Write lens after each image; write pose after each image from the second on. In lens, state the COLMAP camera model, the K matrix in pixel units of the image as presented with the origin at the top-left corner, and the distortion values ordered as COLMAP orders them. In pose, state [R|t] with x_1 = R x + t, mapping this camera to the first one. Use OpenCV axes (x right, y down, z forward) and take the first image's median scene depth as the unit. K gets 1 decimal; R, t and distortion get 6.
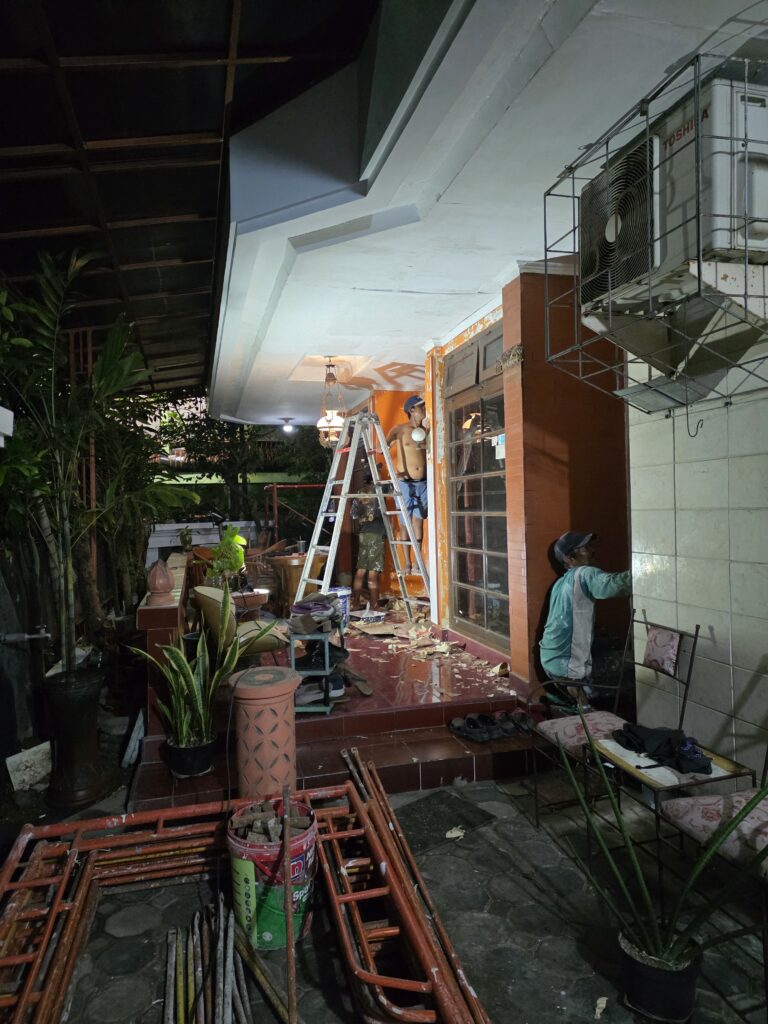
lens RADIAL K [[671.5, 0, 384.2], [0, 671.5, 512.9], [0, 0, 1]] dist [0.028662, -0.019054]
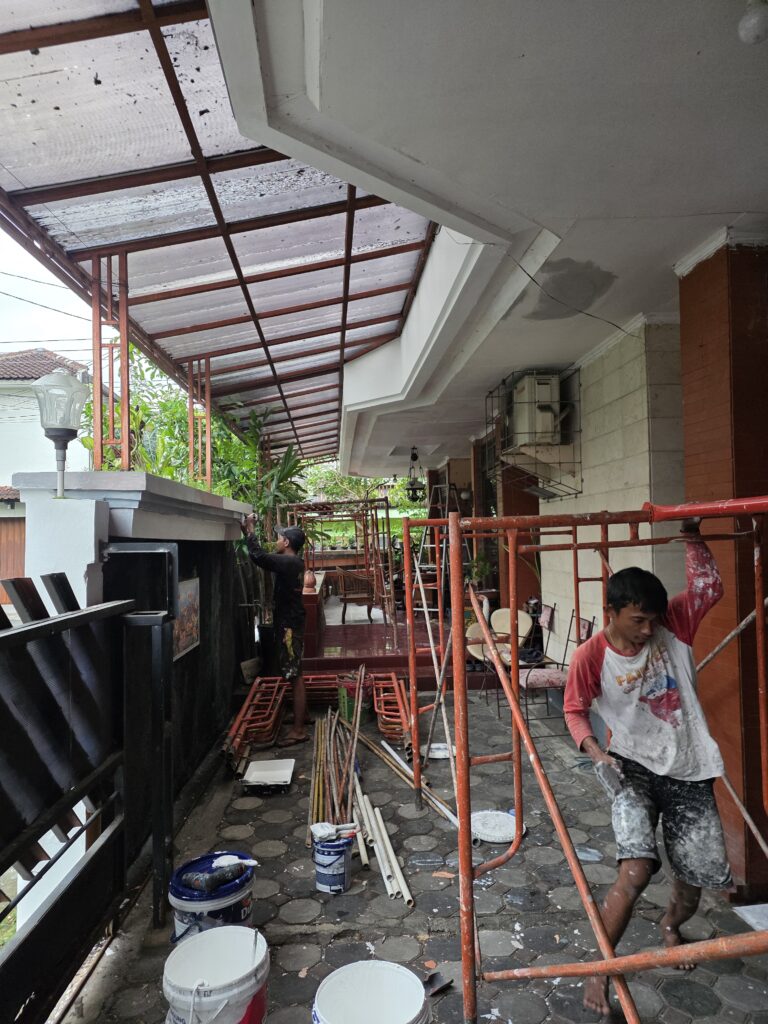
lens RADIAL K [[671.5, 0, 383.4], [0, 671.5, 511.7], [0, 0, 1]] dist [0.028662, -0.019054]
pose [[0.981356, -0.002289, -0.192183, 0.410844], [-0.005540, 0.999177, -0.040188, -0.044657], [0.192117, 0.040503, 0.980536, -1.403147]]
